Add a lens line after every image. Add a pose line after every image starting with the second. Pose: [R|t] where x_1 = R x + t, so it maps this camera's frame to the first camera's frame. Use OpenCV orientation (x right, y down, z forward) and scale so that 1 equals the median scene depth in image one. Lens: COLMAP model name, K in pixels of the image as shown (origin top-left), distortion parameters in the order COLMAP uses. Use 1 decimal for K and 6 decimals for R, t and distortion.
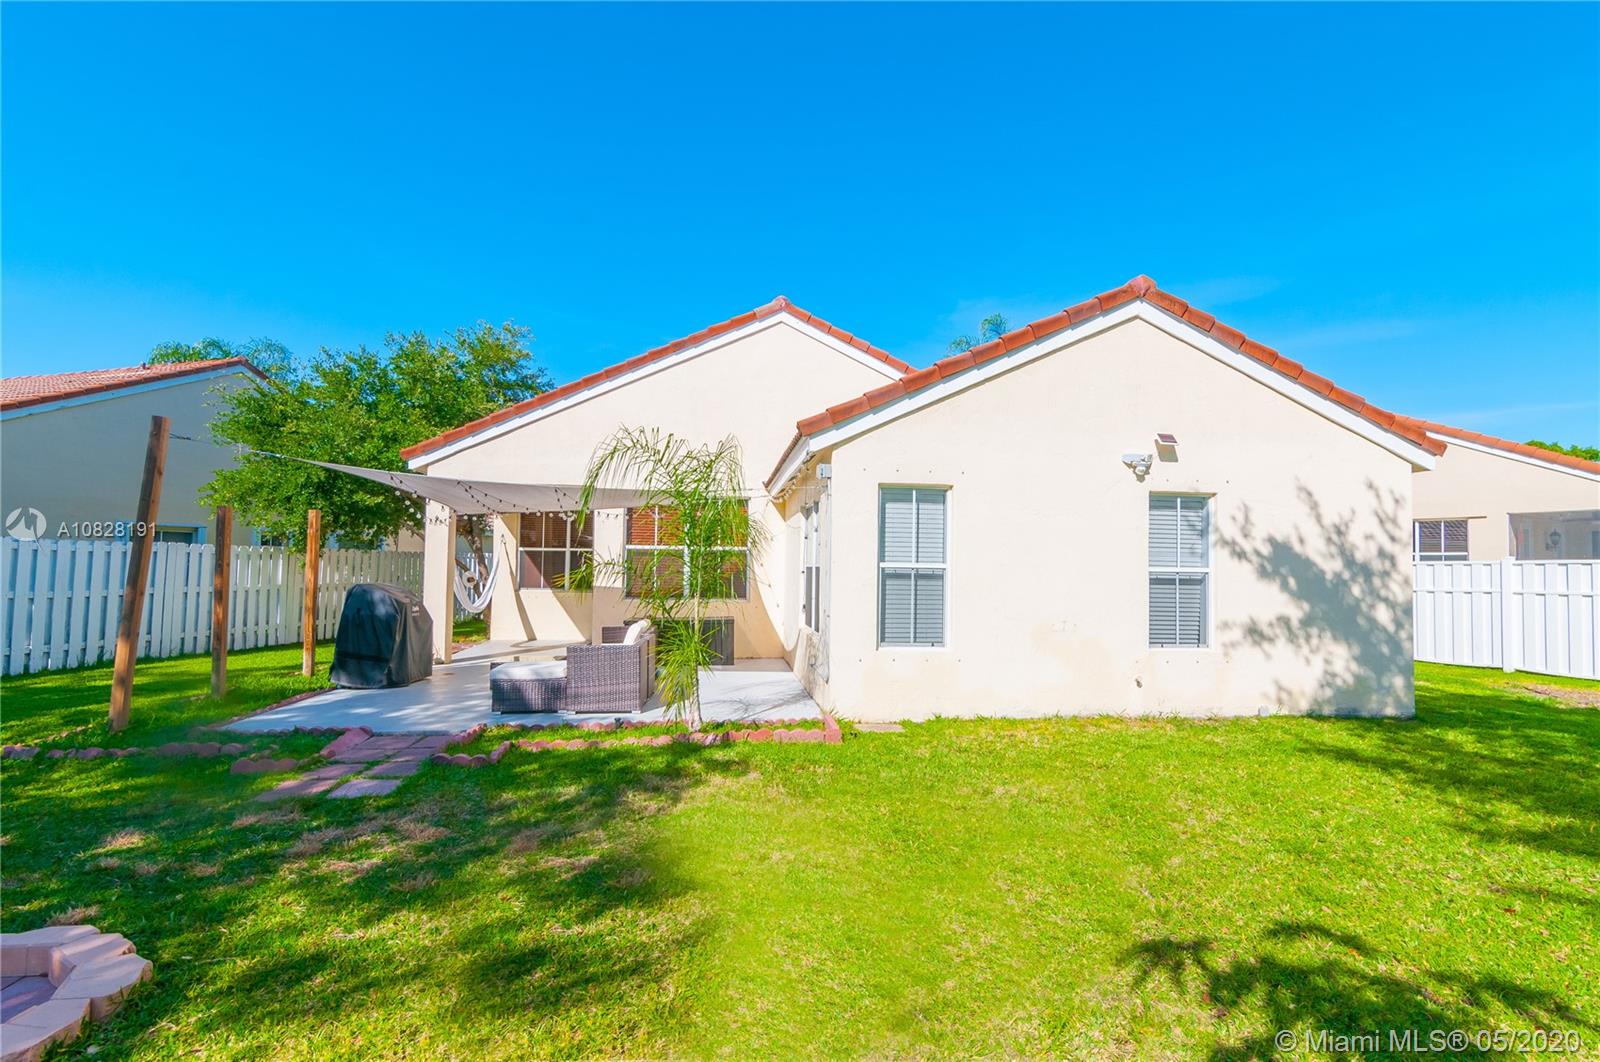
lens RADIAL K [[725.3, 0, 791.2], [0, 725.3, 532.6], [0, 0, 1]] dist [-0.002473, -0.000295]
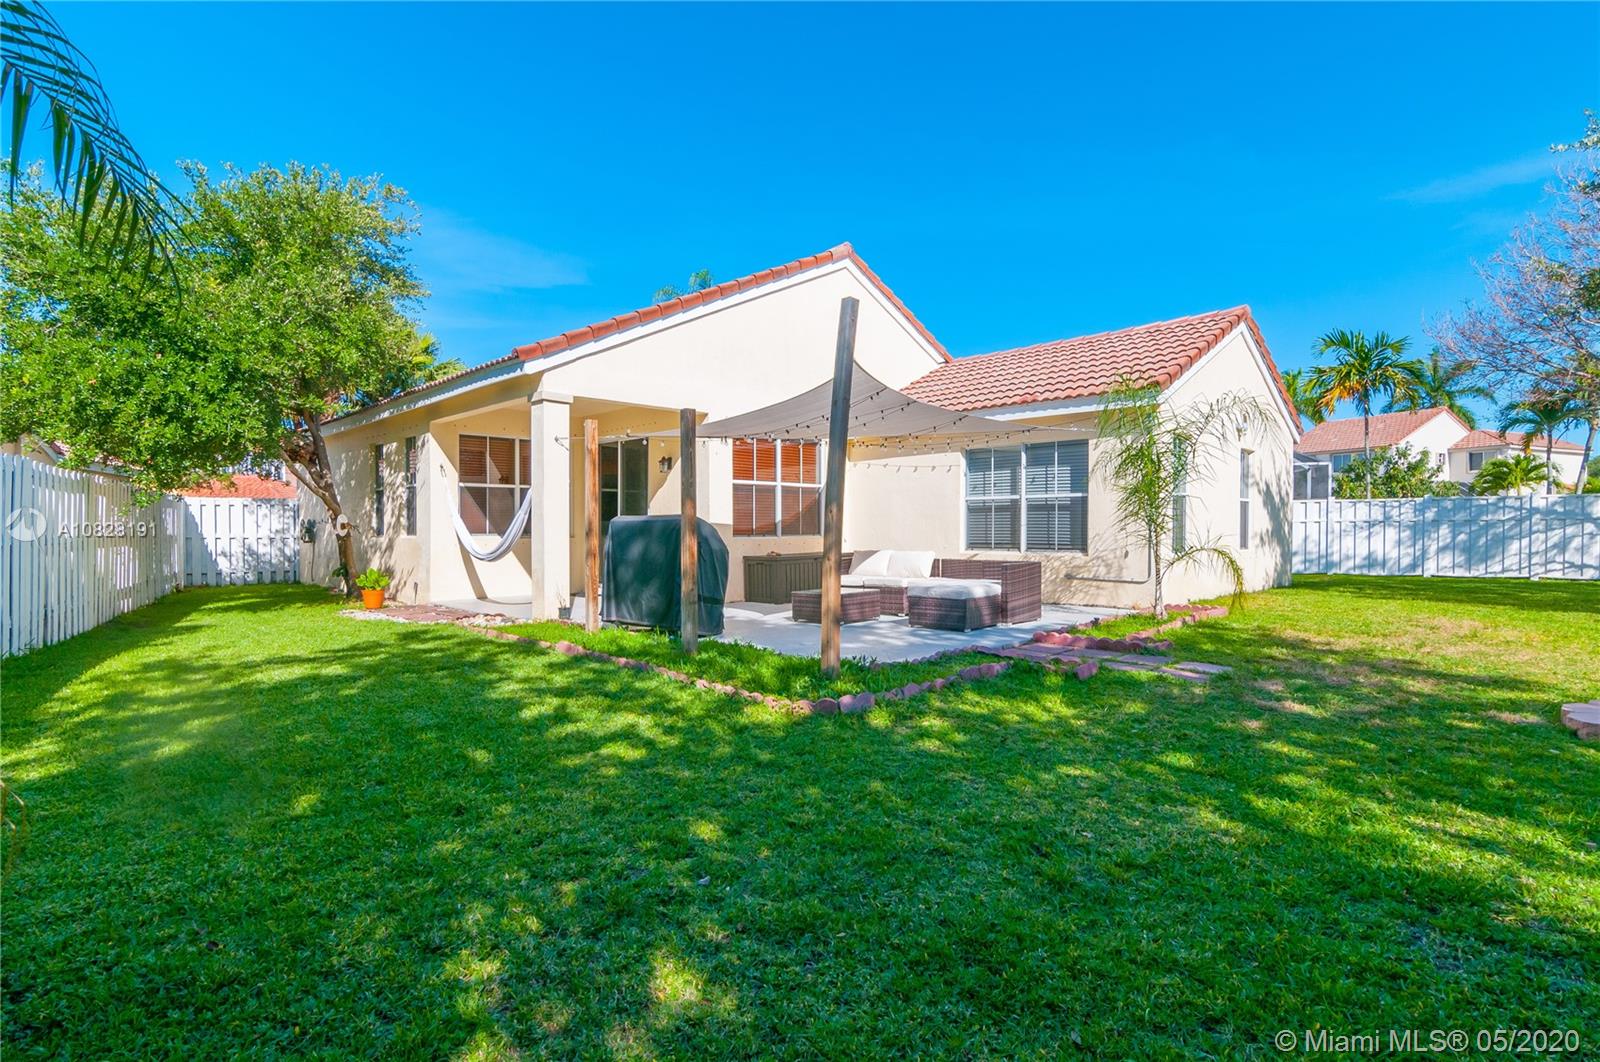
lens RADIAL K [[774.5, 0, 810.5], [0, 774.5, 529.2], [0, 0, 1]] dist [0.001619, 0.000064]
pose [[0.771003, -0.026992, 0.636259, -0.785509], [-0.014176, 0.998126, 0.059522, 0.019470], [-0.636674, -0.054911, 0.769176, 0.156533]]
